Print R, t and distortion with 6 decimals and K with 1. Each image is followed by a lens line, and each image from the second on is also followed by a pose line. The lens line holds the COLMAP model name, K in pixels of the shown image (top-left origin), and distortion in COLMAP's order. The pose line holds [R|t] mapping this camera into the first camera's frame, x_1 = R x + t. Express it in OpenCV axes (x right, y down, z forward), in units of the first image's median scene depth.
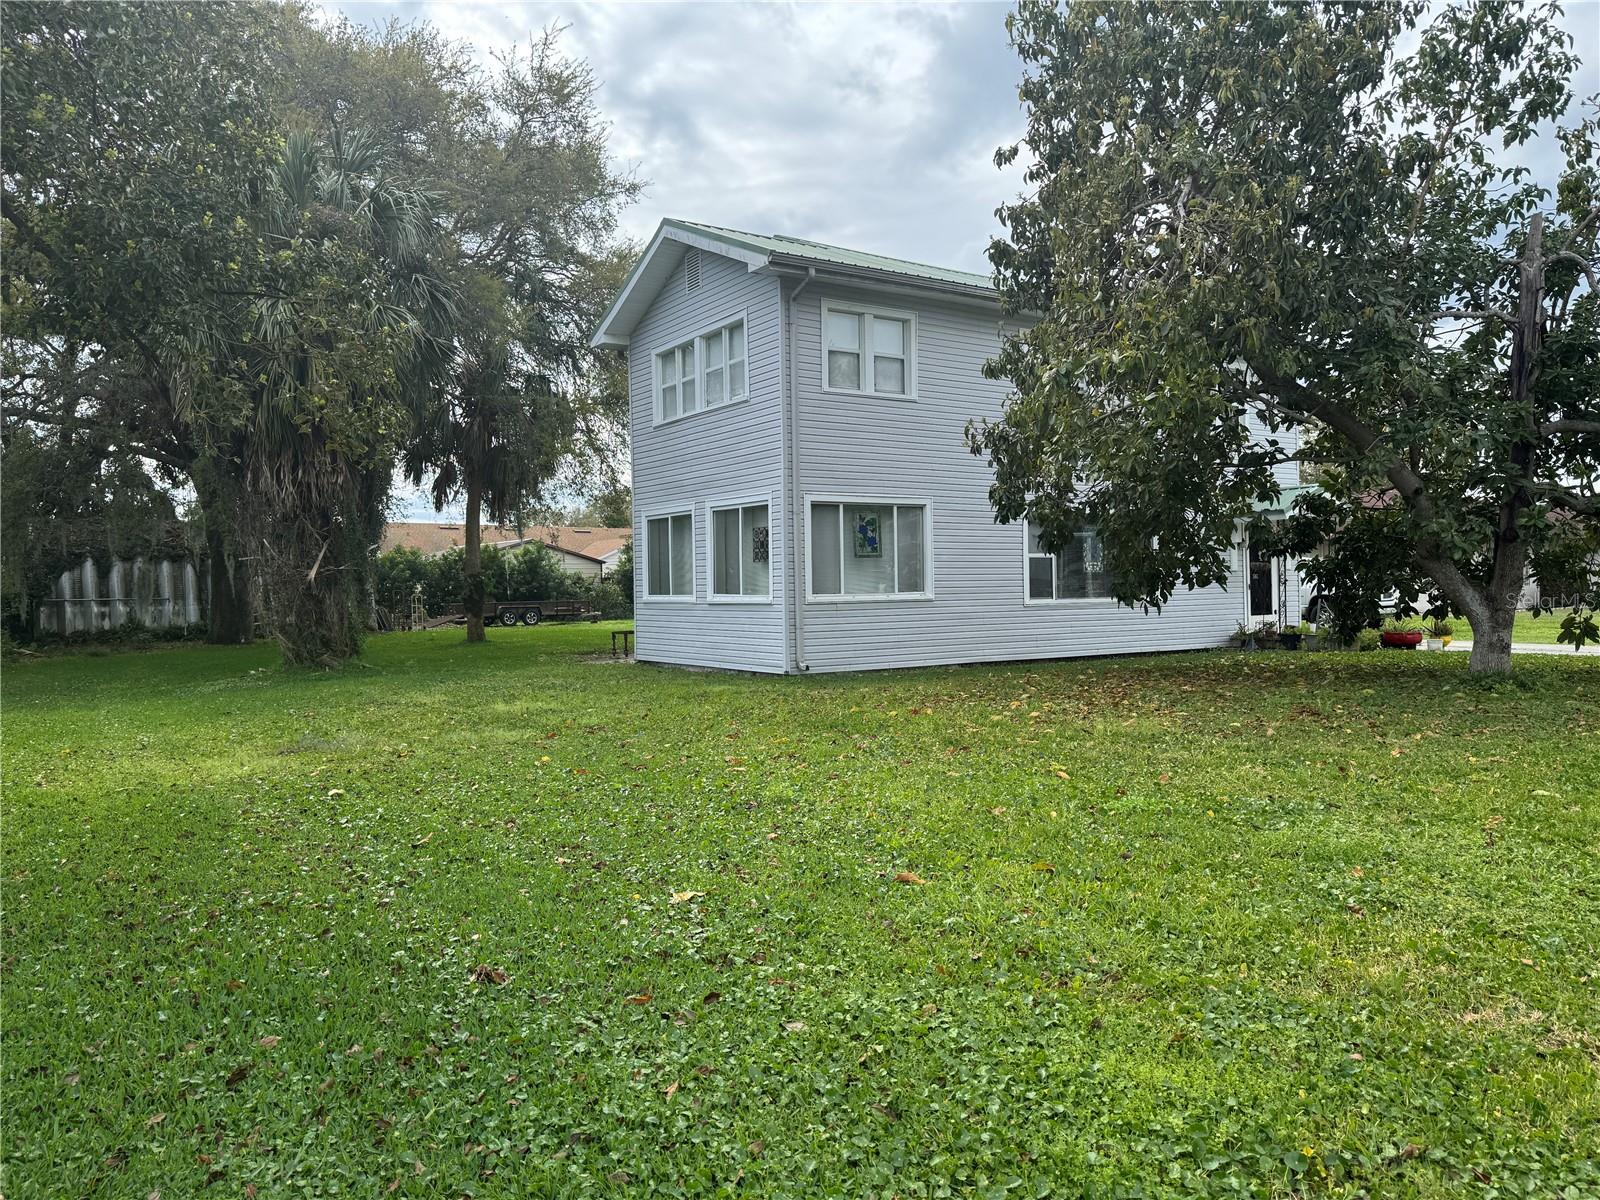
lens RADIAL K [[1130.4, 0, 806.2], [0, 1130.4, 598.0], [0, 0, 1]] dist [0.020906, -0.048709]
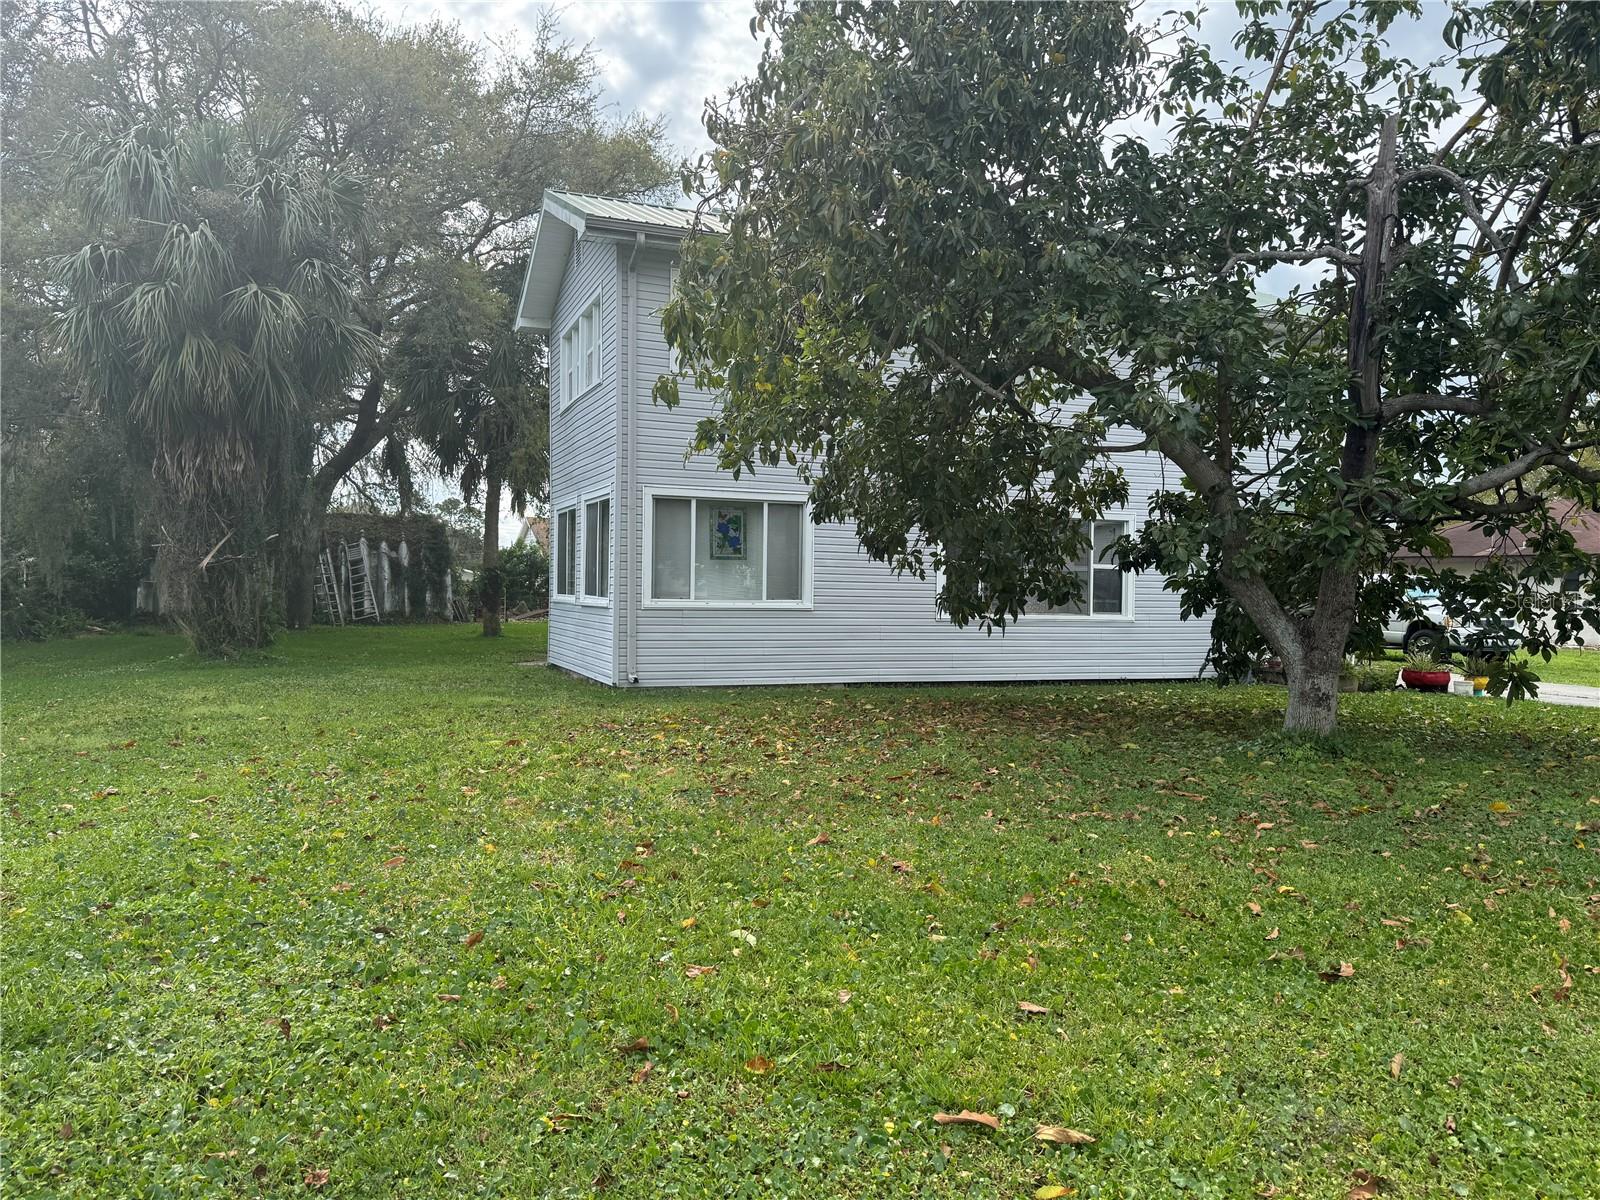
lens RADIAL K [[1130.4, 0, 798.6], [0, 1130.4, 596.6], [0, 0, 1]] dist [0.020906, -0.048709]
pose [[0.981431, 0.032459, -0.189048, 0.275140], [-0.033236, 0.999447, -0.000939, -0.007496], [0.188913, 0.007205, 0.981967, 0.131804]]
